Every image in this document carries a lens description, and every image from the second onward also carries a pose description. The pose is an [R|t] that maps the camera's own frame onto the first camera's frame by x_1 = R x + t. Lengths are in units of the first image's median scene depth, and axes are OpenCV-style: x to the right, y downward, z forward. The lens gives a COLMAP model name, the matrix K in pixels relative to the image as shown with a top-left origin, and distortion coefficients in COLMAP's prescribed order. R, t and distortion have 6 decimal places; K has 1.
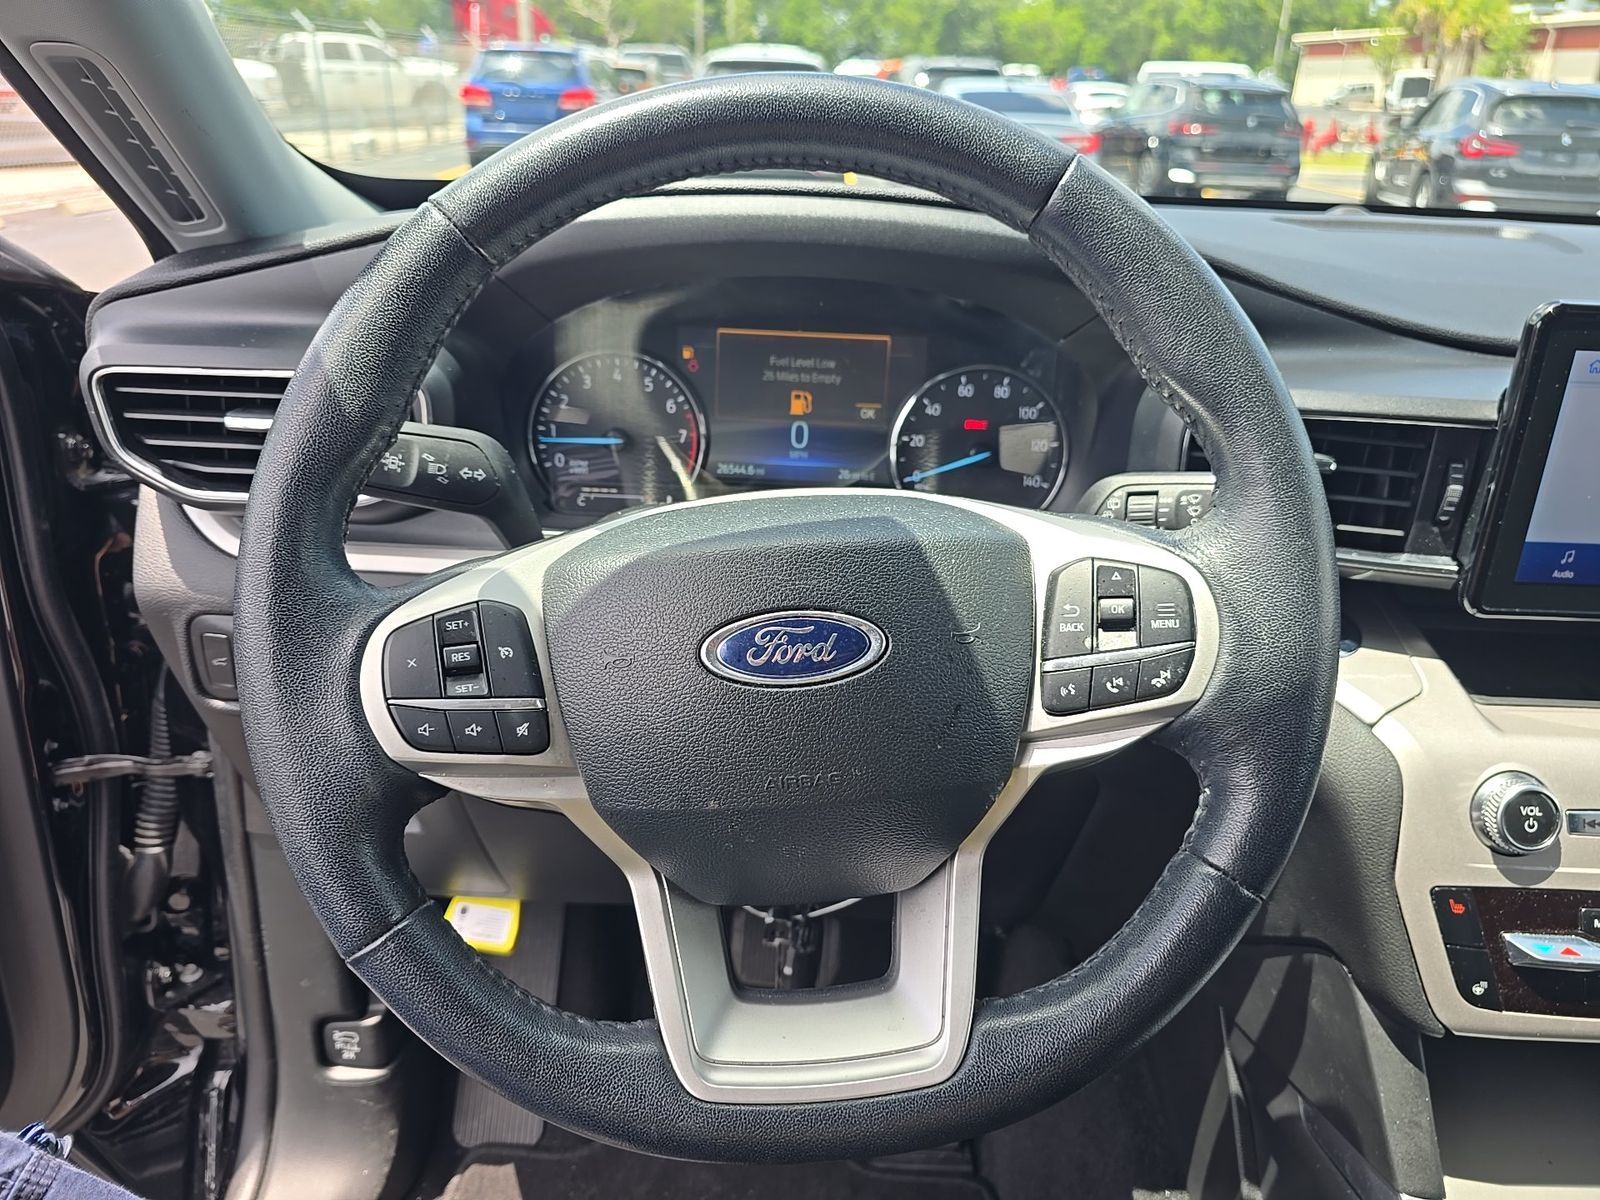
lens RADIAL K [[1121.6, 0, 800.6], [0, 1121.6, 598.2], [0, 0, 1]] dist [-0.000132, -0.006444]
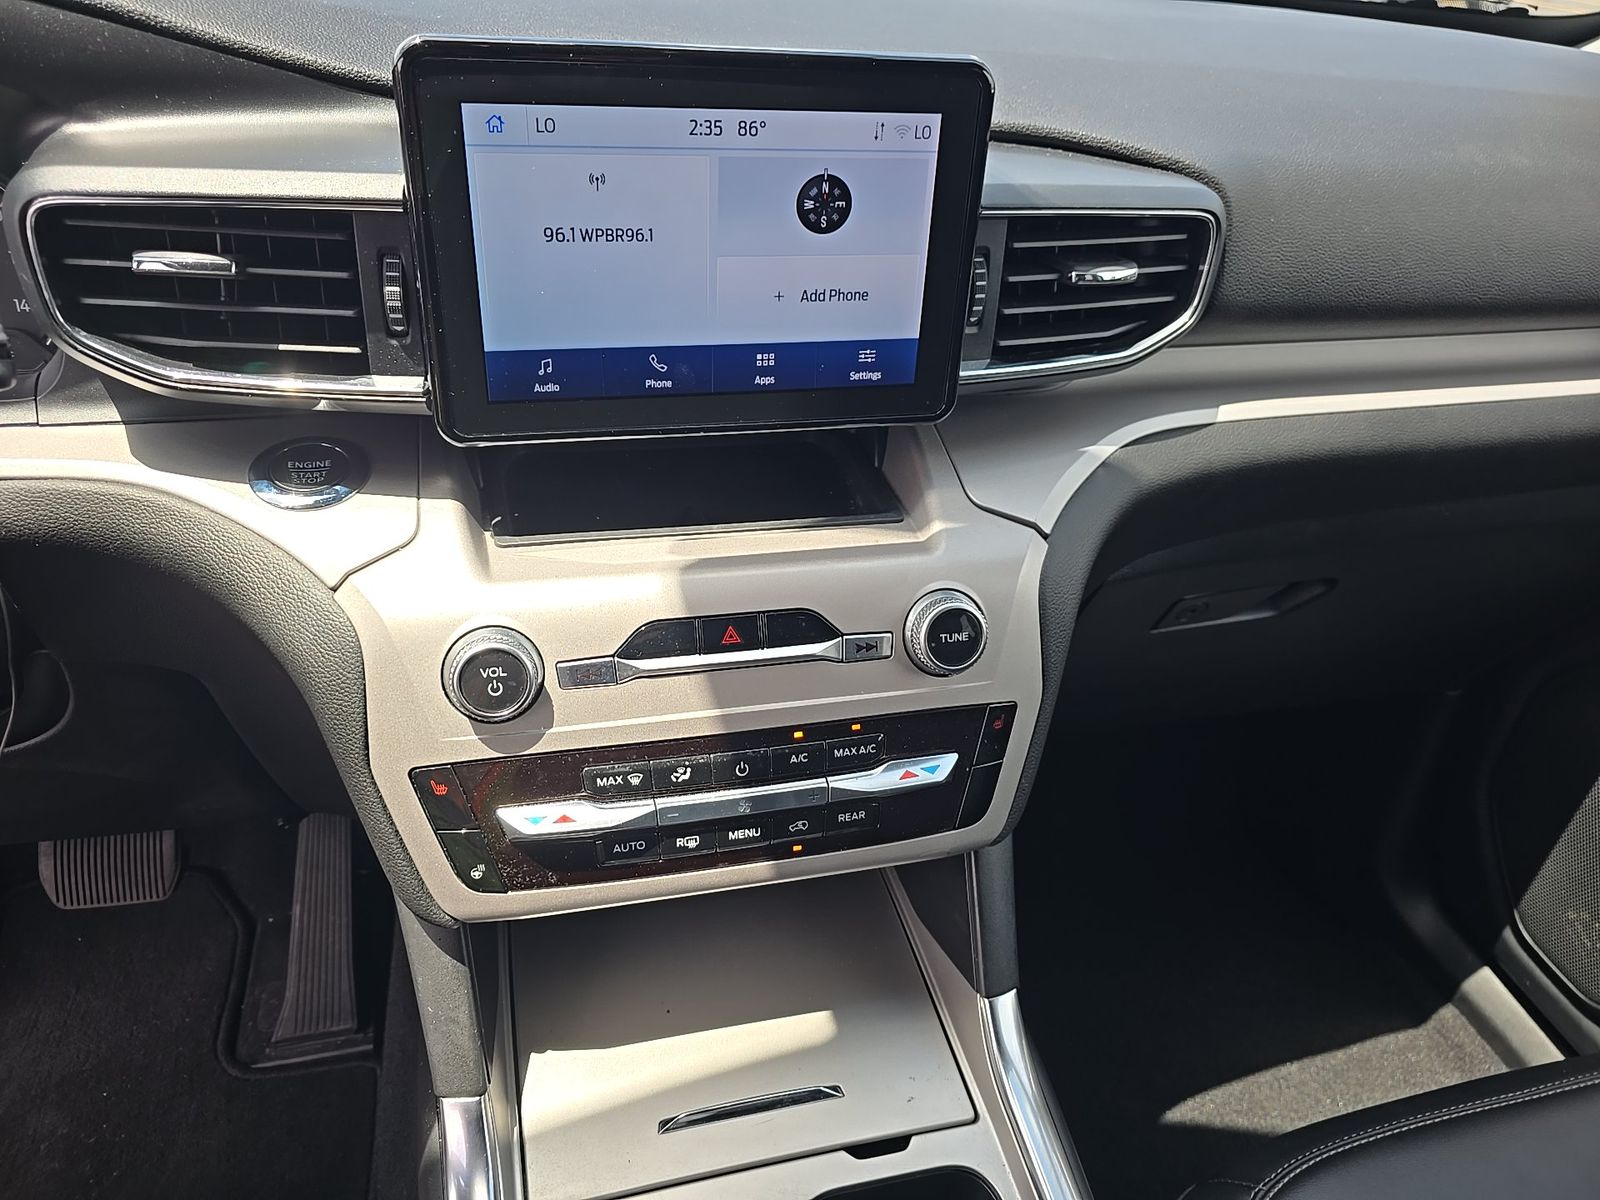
lens RADIAL K [[1121.6, 0, 784.7], [0, 1121.6, 599.7], [0, 0, 1]] dist [-0.000132, -0.006444]
pose [[0.963533, -0.116071, 0.241103, 0.652202], [0.076164, 0.982717, 0.168719, 0.006863], [-0.256520, -0.144203, 0.955721, 0.124783]]
